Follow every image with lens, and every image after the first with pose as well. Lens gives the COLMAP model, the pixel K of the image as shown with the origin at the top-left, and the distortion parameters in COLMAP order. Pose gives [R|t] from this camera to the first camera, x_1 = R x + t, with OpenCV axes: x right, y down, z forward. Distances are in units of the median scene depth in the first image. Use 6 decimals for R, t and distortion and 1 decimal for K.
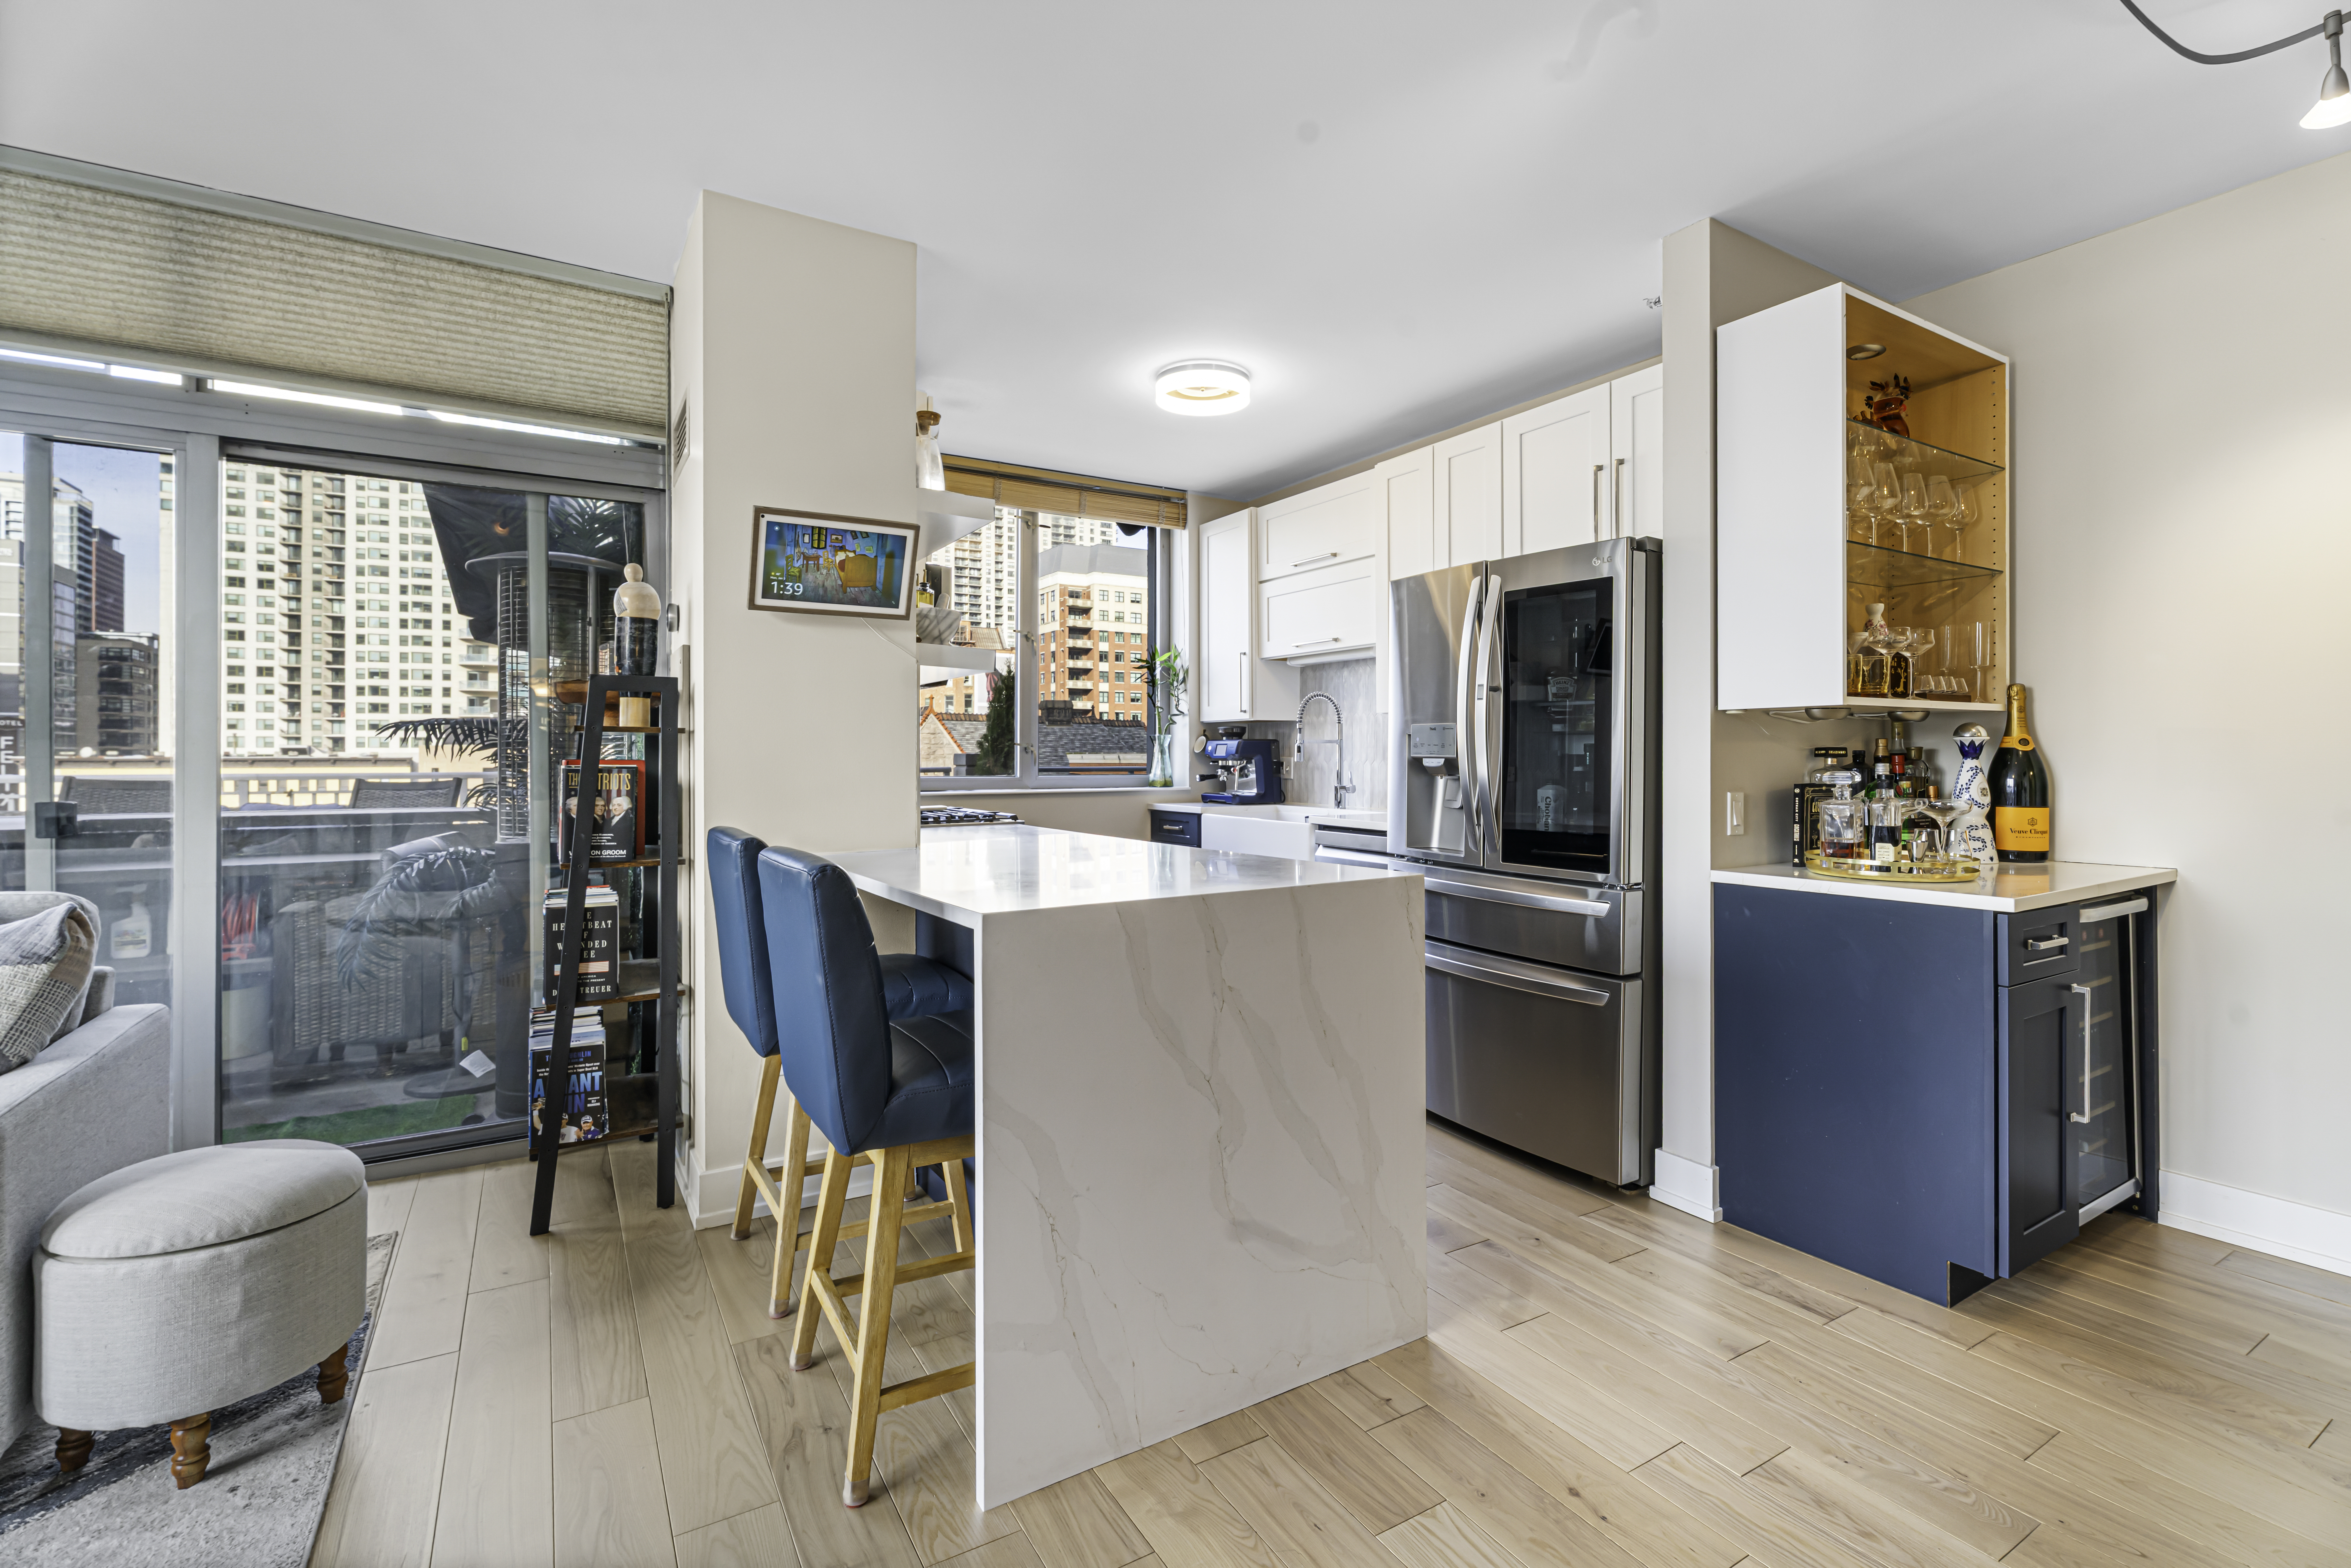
lens RADIAL K [[1039.1, 0, 1179.3], [0, 1039.1, 757.1], [0, 0, 1]] dist [-0.001138, -0.001306]
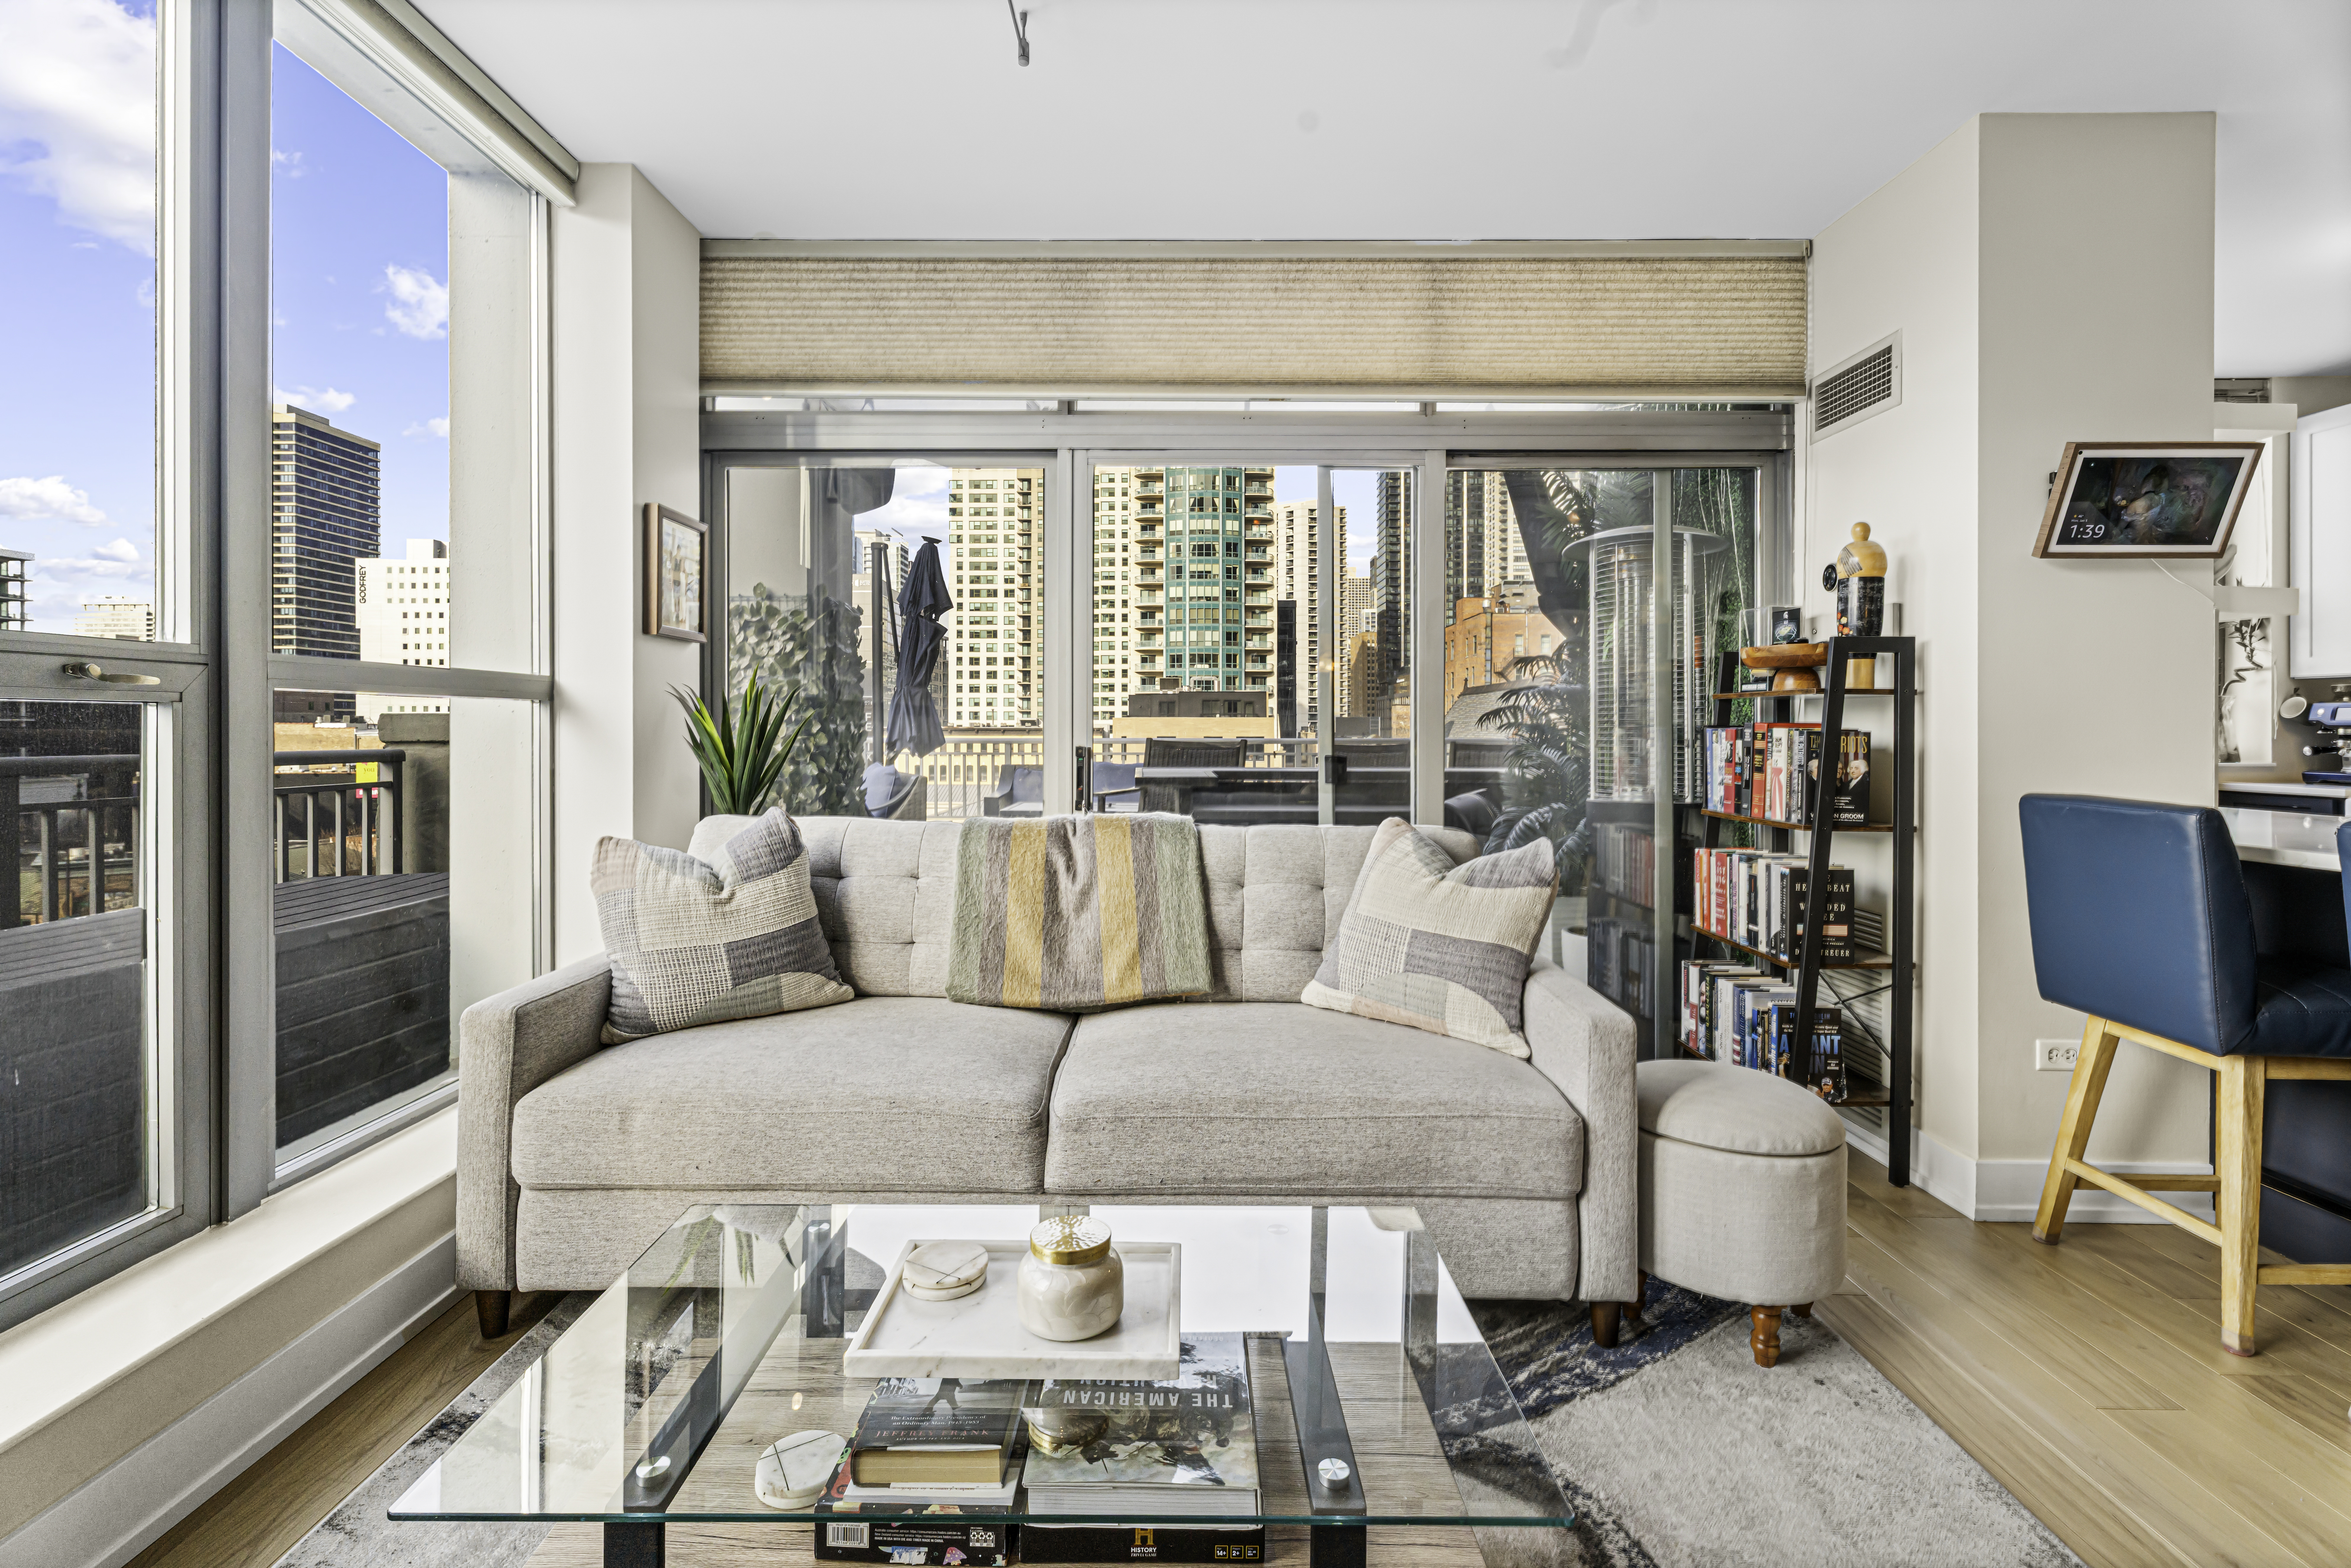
lens RADIAL K [[1054.1, 0, 1177.2], [0, 1054.1, 731.6], [0, 0, 1]] dist [0.001448, 0.000414]
pose [[0.848460, 0.004146, -0.529243, -0.503727], [-0.002658, 0.999990, 0.003573, 0.008637], [0.529252, -0.001625, 0.848463, -0.172659]]
